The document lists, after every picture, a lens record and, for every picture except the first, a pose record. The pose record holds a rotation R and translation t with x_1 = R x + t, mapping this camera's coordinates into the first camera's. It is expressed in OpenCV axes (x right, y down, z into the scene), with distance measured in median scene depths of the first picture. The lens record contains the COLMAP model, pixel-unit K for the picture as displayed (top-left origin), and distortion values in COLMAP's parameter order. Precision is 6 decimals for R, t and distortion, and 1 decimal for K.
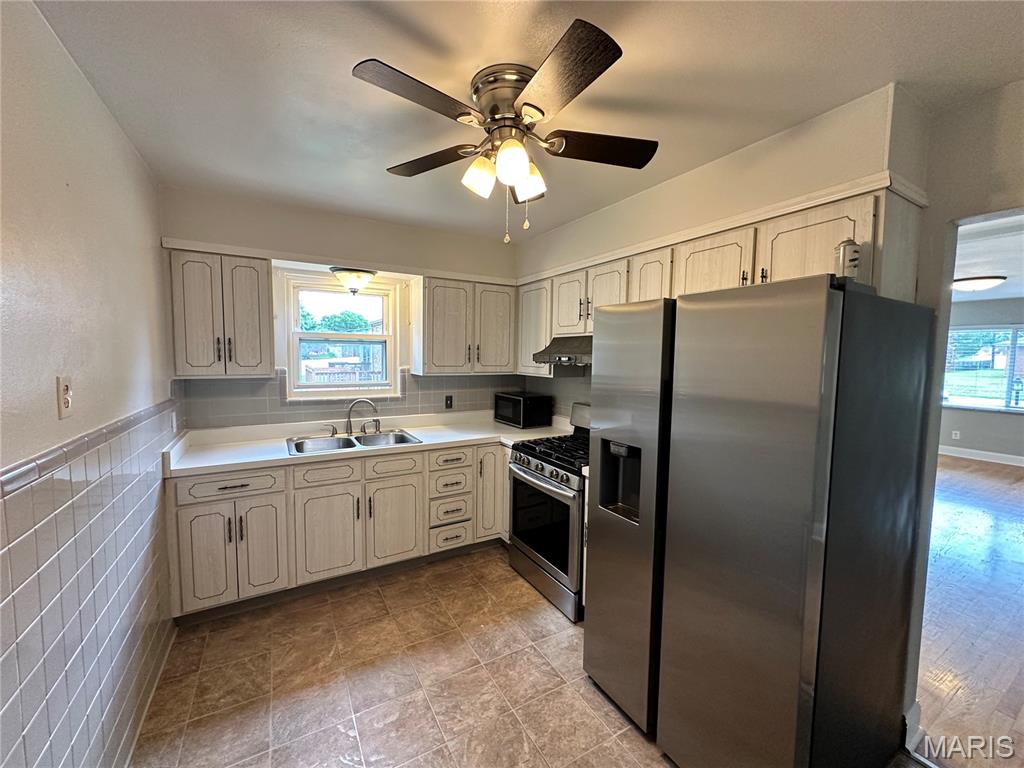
lens RADIAL K [[407.7, 0, 512.0], [0, 407.7, 384.0], [0, 0, 1]] dist [-0.002188, -0.000100]
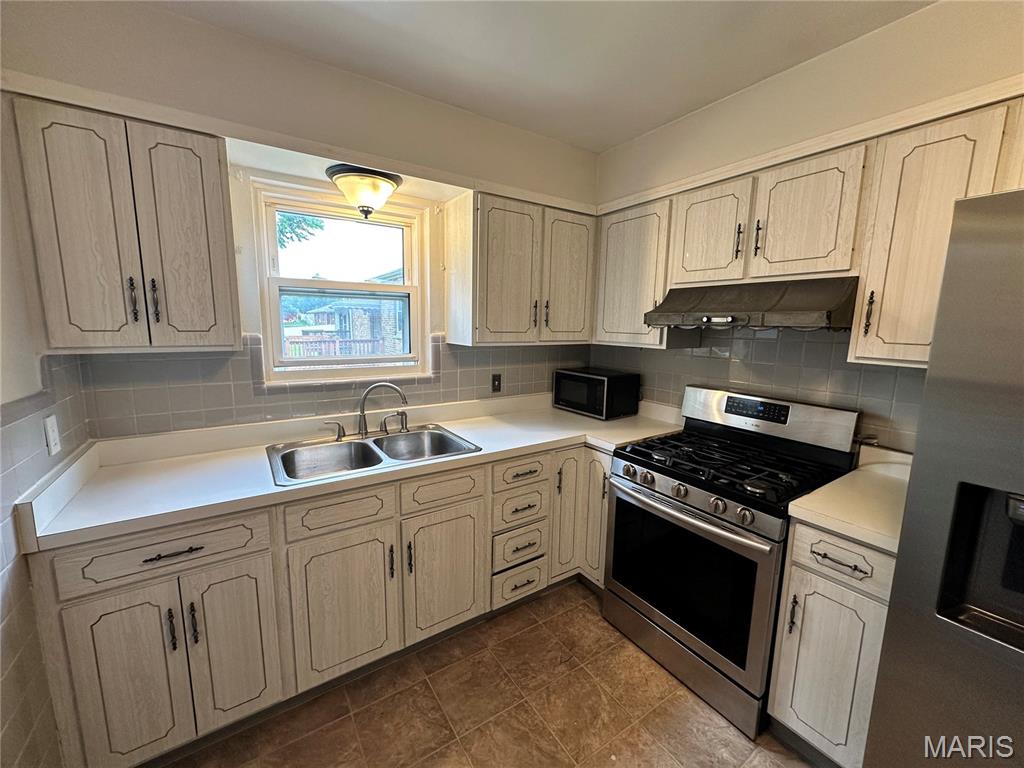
lens RADIAL K [[407.7, 0, 512.0], [0, 407.7, 384.0], [0, 0, 1]] dist [-0.002188, -0.000100]
pose [[0.998534, -0.005777, 0.053822, -0.216326], [0.001621, 0.997034, 0.076943, -0.011635], [-0.054107, -0.076743, 0.995582, 0.374490]]
